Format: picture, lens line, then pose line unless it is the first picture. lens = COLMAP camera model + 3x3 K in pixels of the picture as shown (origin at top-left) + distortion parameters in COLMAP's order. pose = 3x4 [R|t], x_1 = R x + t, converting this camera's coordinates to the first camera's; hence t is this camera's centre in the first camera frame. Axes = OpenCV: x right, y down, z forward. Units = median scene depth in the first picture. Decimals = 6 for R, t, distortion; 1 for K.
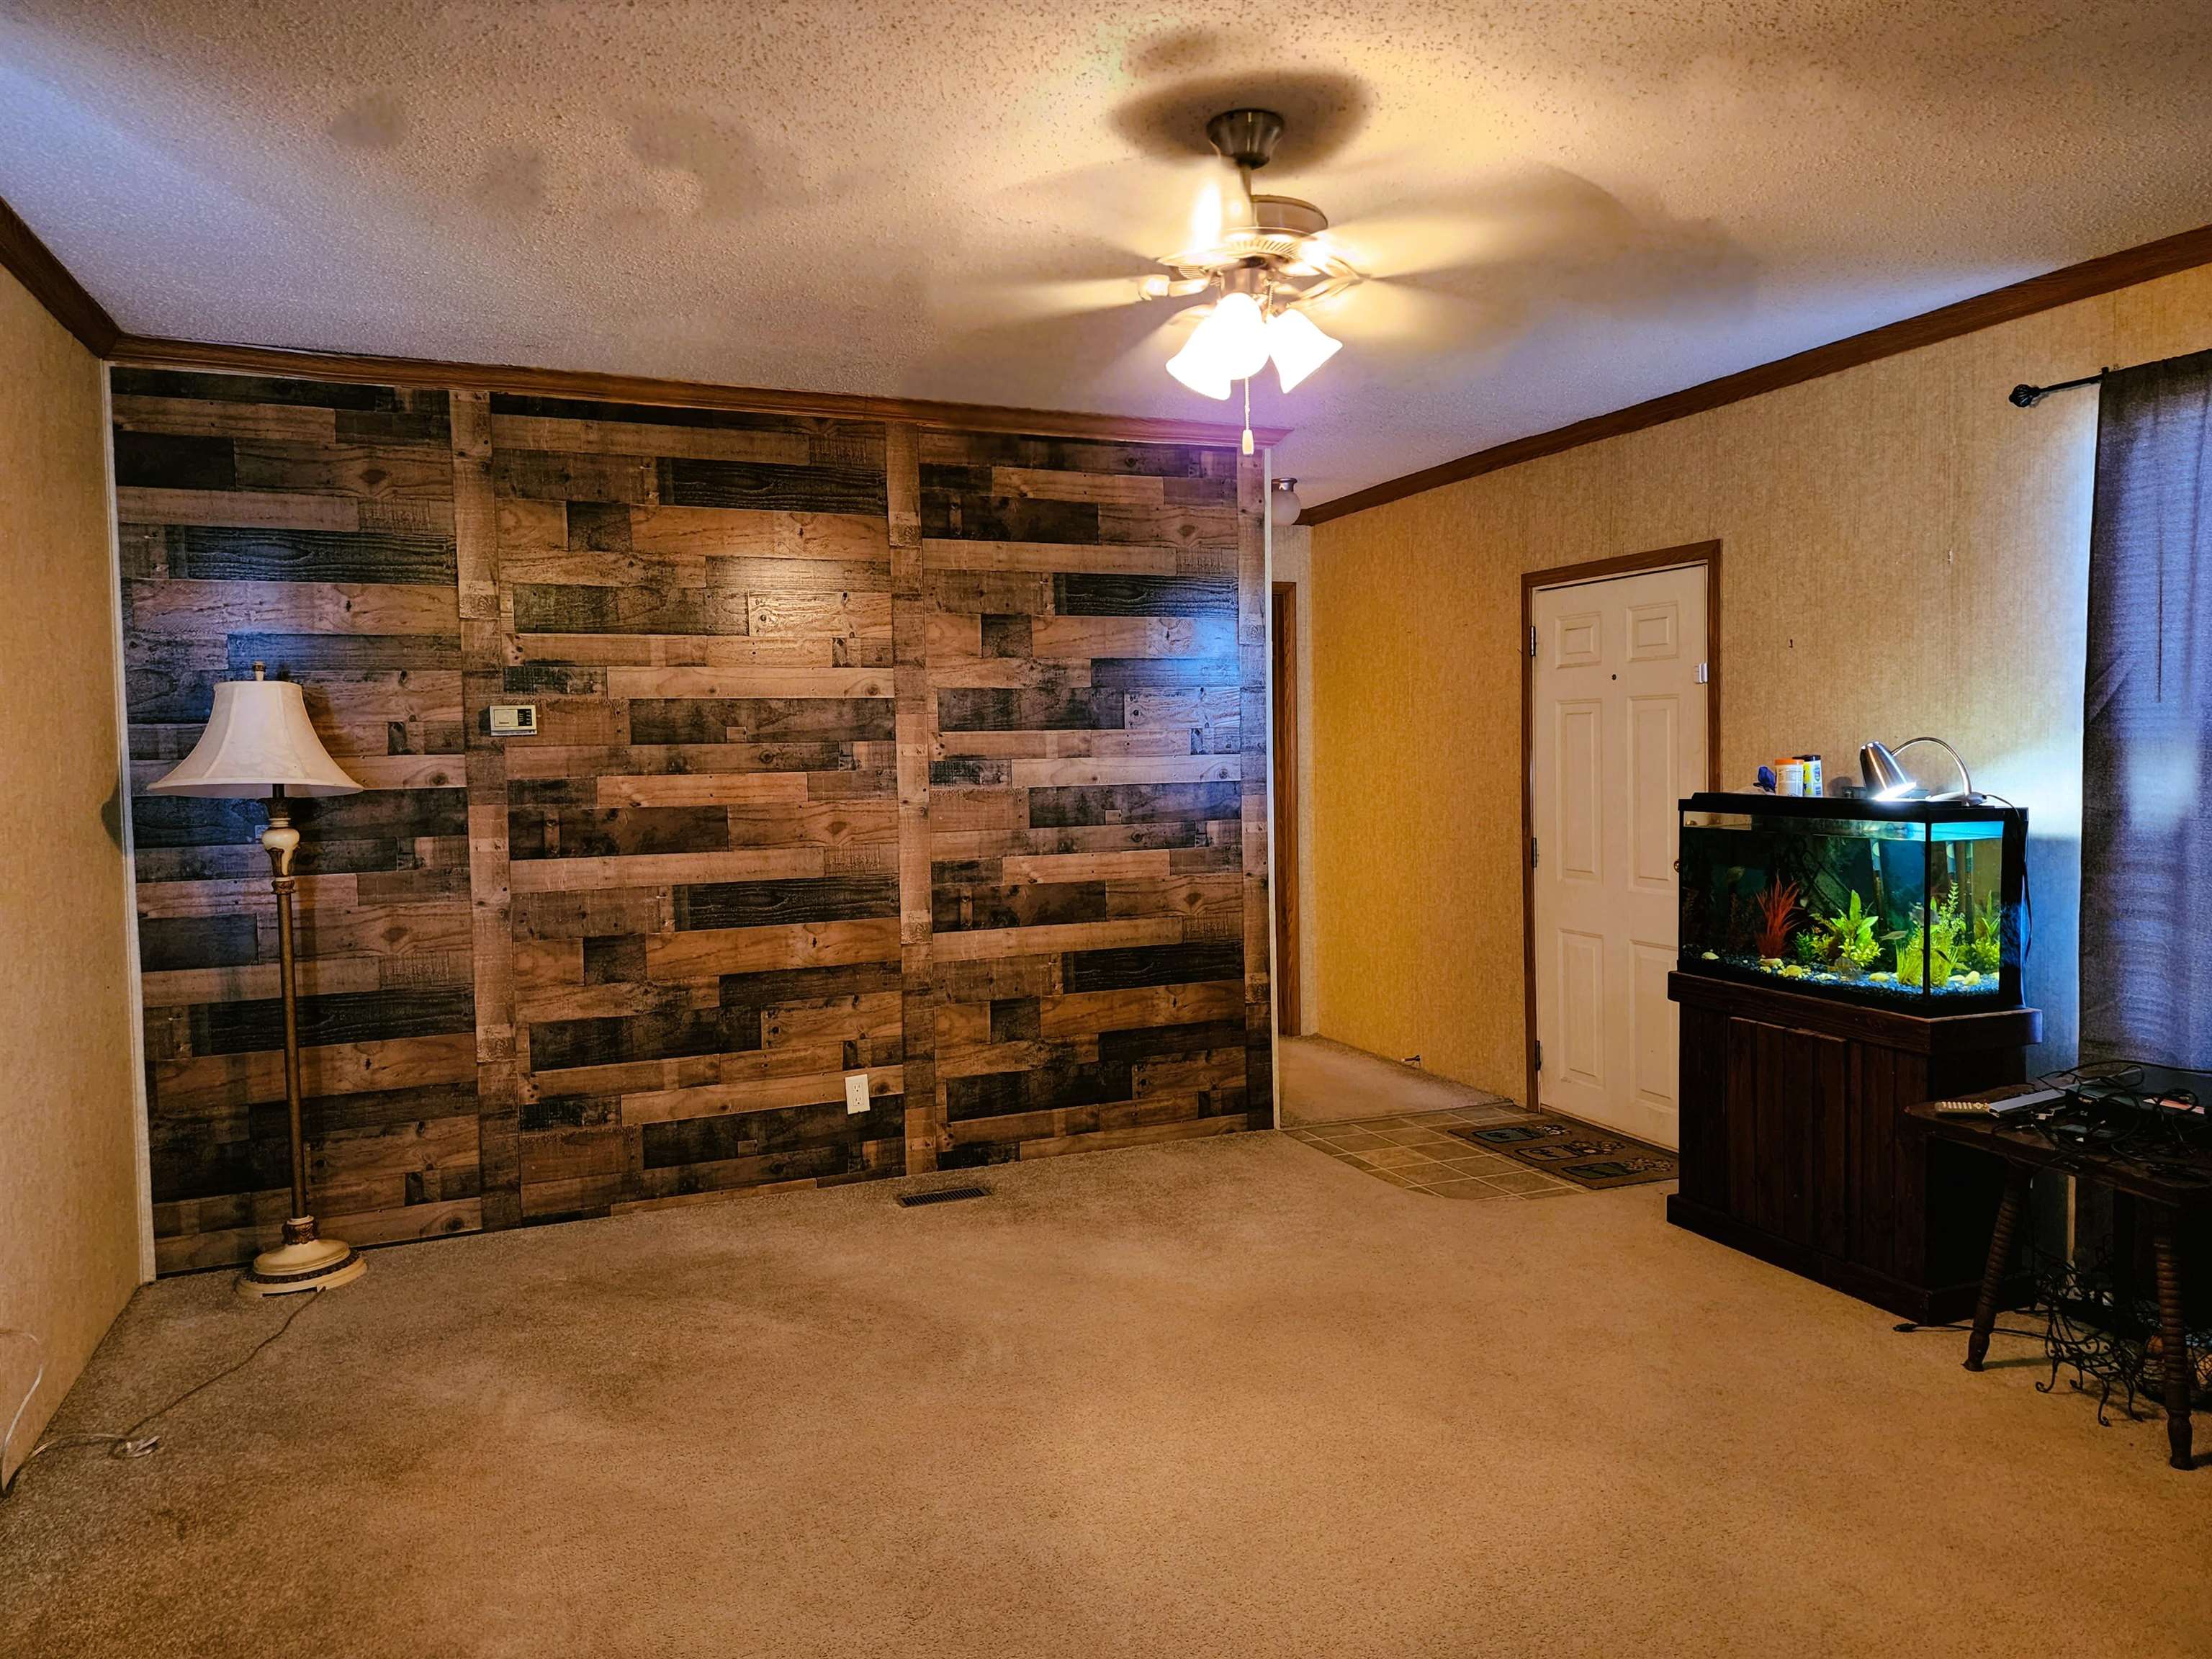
lens RADIAL K [[1473.2, 0, 1112.4], [0, 1473.2, 811.8], [0, 0, 1]] dist [0.082402, -0.073056]
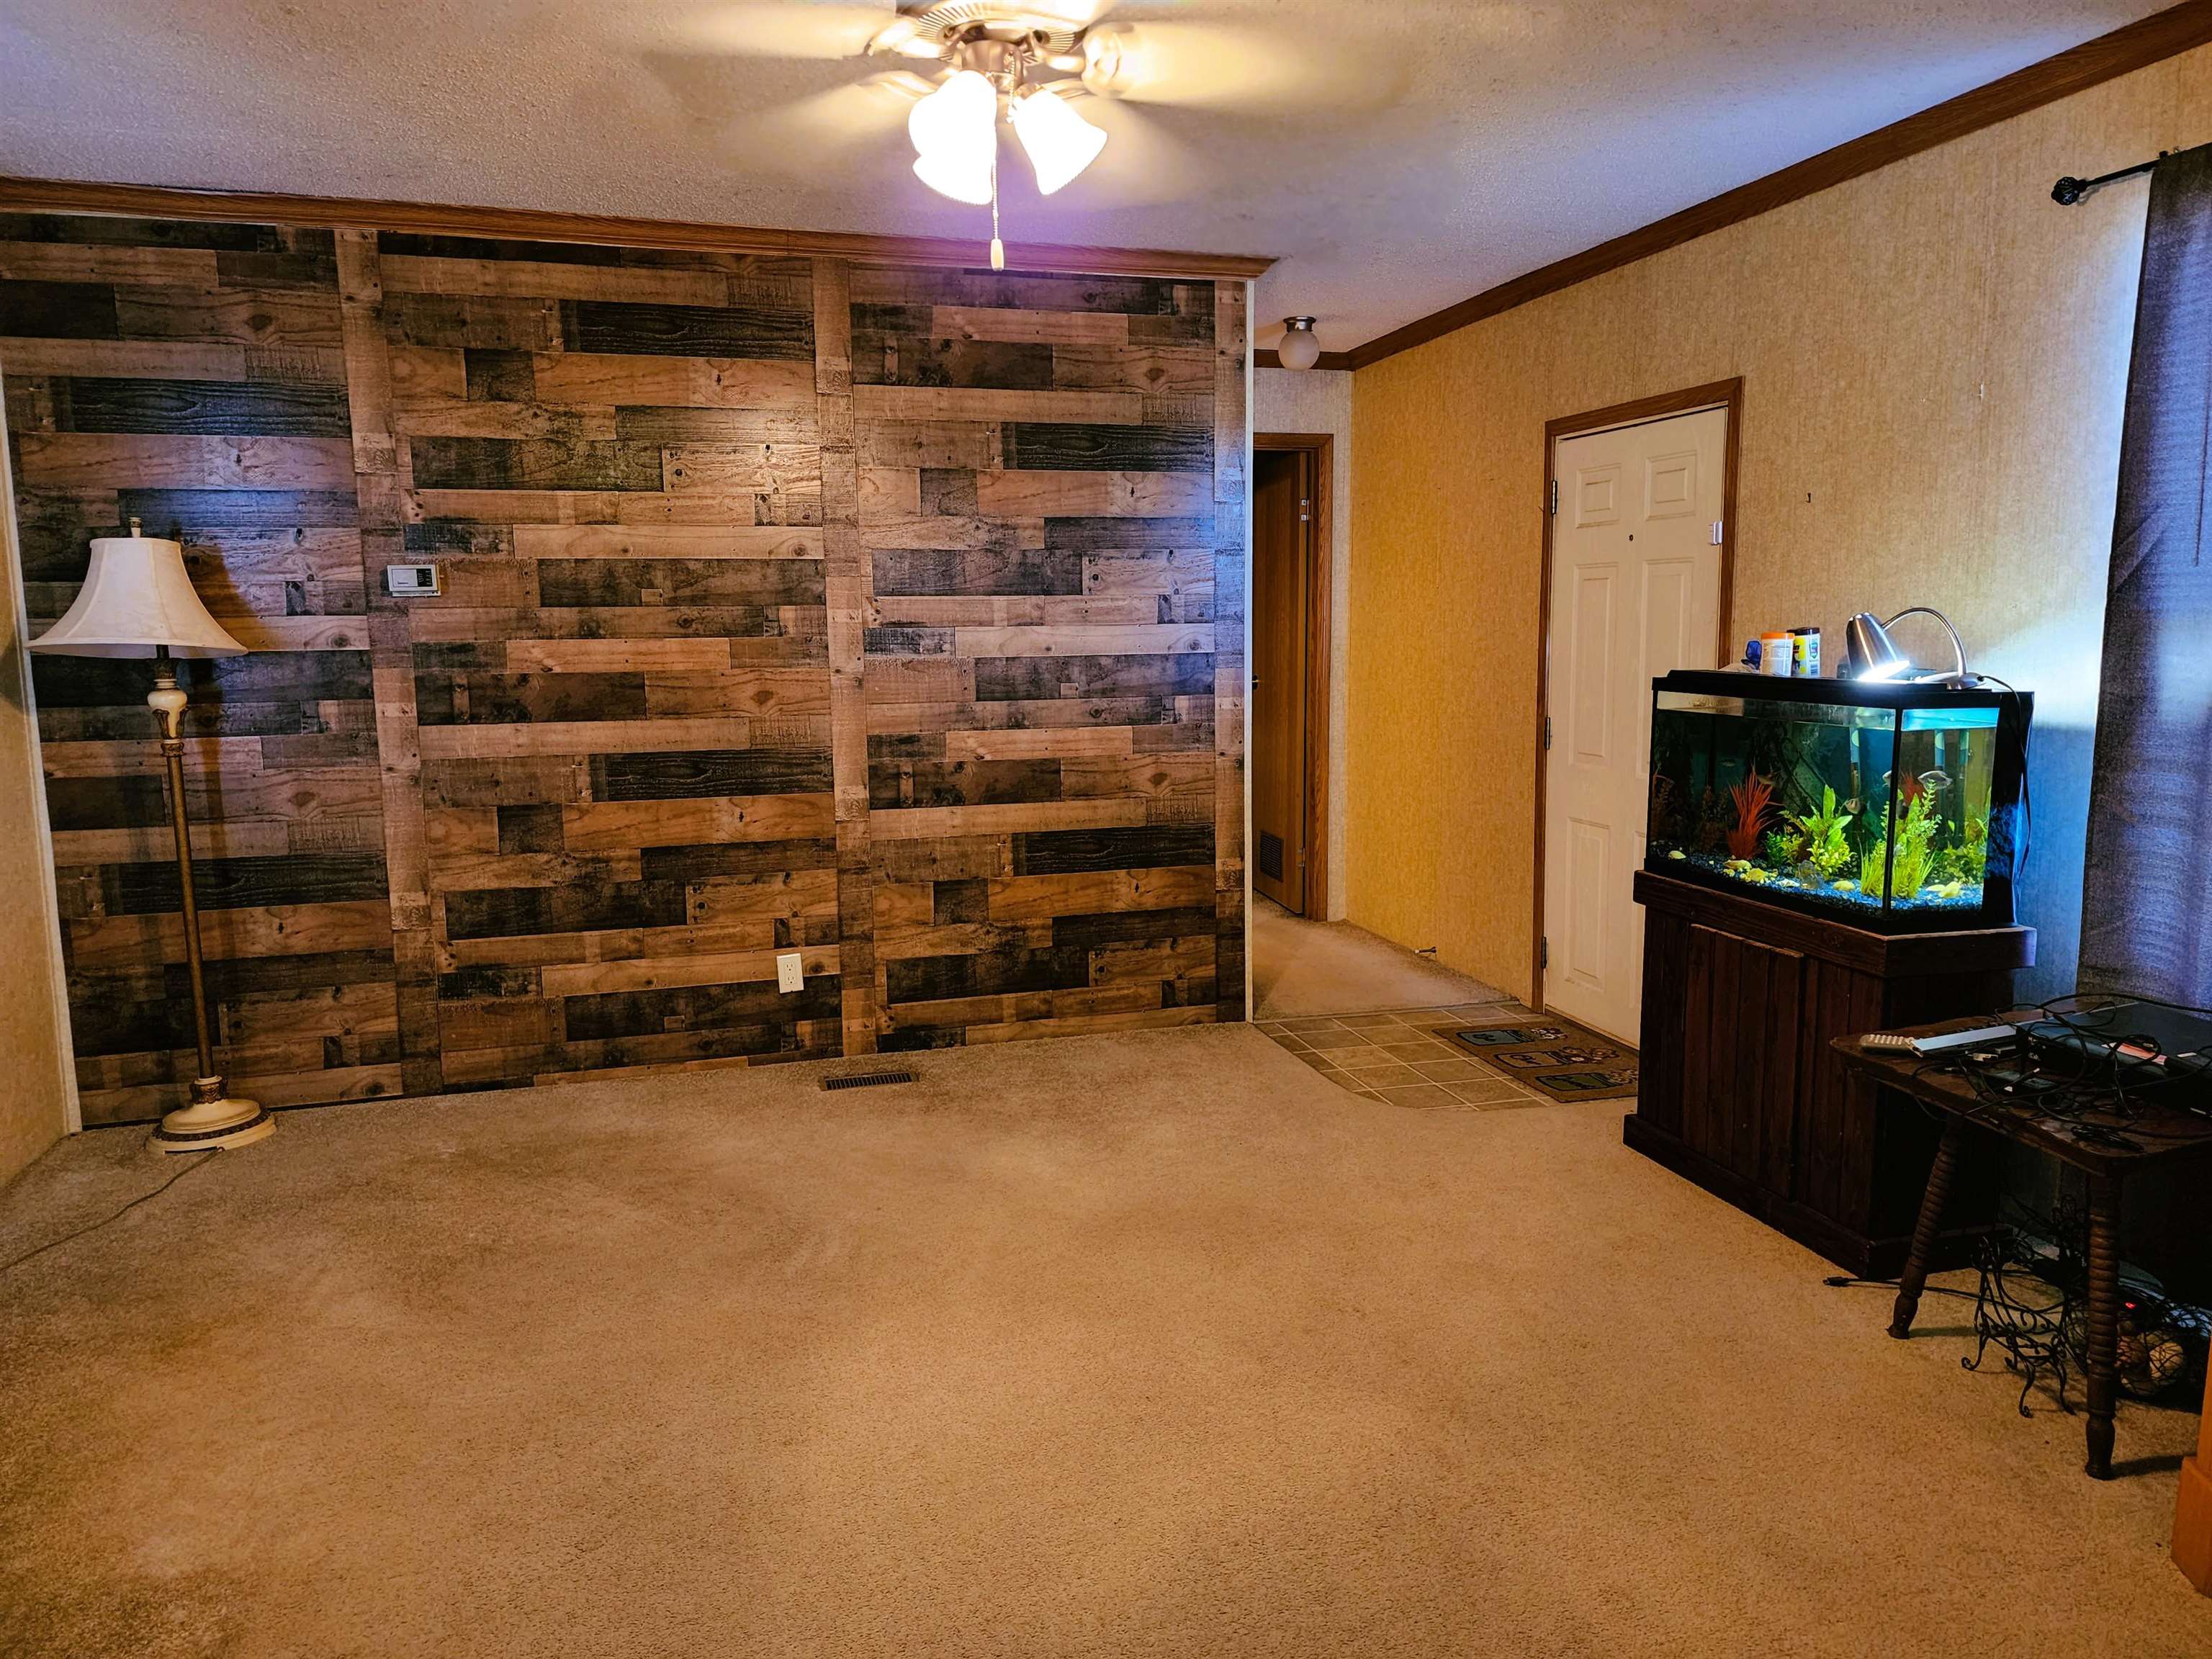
lens RADIAL K [[1473.2, 0, 1112.3], [0, 1473.2, 802.6], [0, 0, 1]] dist [0.082402, -0.073056]
pose [[0.993302, 0.021197, -0.113585, 0.160644], [-0.011596, 0.996353, 0.084535, -0.005306], [0.114962, -0.082652, 0.989925, 0.082206]]
